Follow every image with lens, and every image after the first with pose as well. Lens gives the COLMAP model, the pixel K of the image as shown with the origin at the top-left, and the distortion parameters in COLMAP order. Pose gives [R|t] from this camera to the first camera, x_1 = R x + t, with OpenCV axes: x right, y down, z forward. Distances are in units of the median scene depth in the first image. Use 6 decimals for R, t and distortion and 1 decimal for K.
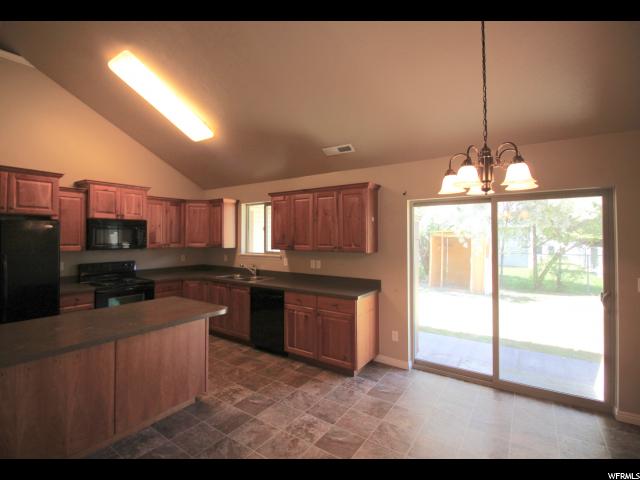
lens RADIAL K [[309.5, 0, 317.5], [0, 309.5, 236.2], [0, 0, 1]] dist [-0.019052, -0.000926]
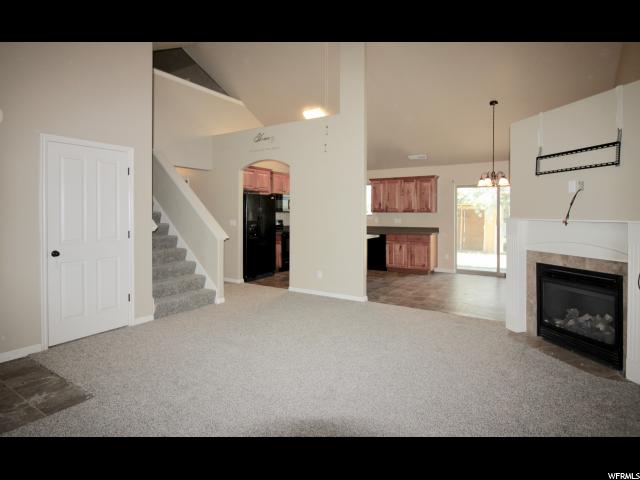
lens RADIAL K [[349.1, 0, 333.5], [0, 349.1, 221.2], [0, 0, 1]] dist [-0.001782, -0.000153]
pose [[0.998156, -0.000700, 0.060695, -0.584918], [-0.000703, 0.999733, 0.023086, 0.058222], [-0.060694, -0.023086, 0.997889, -1.111337]]
